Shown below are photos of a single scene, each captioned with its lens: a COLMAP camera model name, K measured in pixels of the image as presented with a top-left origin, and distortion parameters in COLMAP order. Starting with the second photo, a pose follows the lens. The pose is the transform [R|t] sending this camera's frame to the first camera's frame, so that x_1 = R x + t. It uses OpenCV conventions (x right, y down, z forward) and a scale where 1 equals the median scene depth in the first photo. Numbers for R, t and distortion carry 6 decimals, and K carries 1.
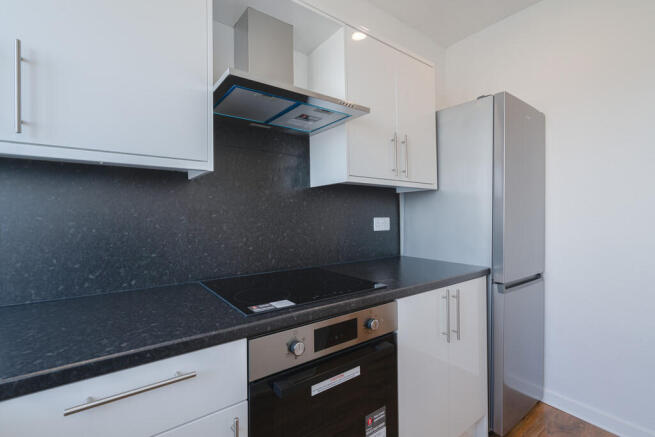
lens RADIAL K [[293.6, 0, 329.4], [0, 293.6, 216.8], [0, 0, 1]] dist [-0.010402, 0.000110]
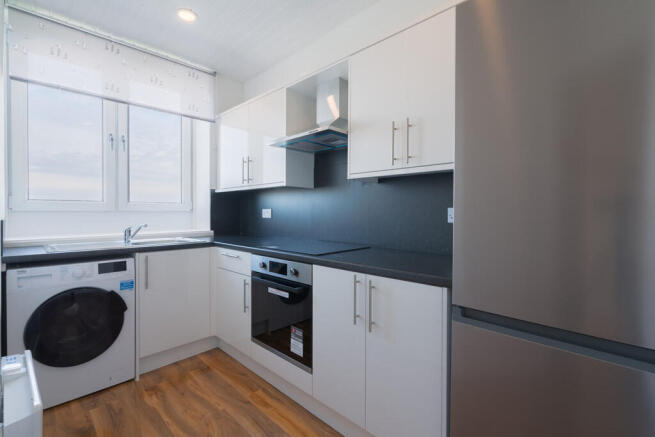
lens RADIAL K [[293.6, 0, 328.0], [0, 293.6, 217.0], [0, 0, 1]] dist [-0.010402, 0.000110]
pose [[0.168004, 0.010482, -0.985731, 1.798637], [-0.008638, 0.999921, 0.009161, 0.038106], [0.985749, 0.006975, 0.168081, 0.904825]]
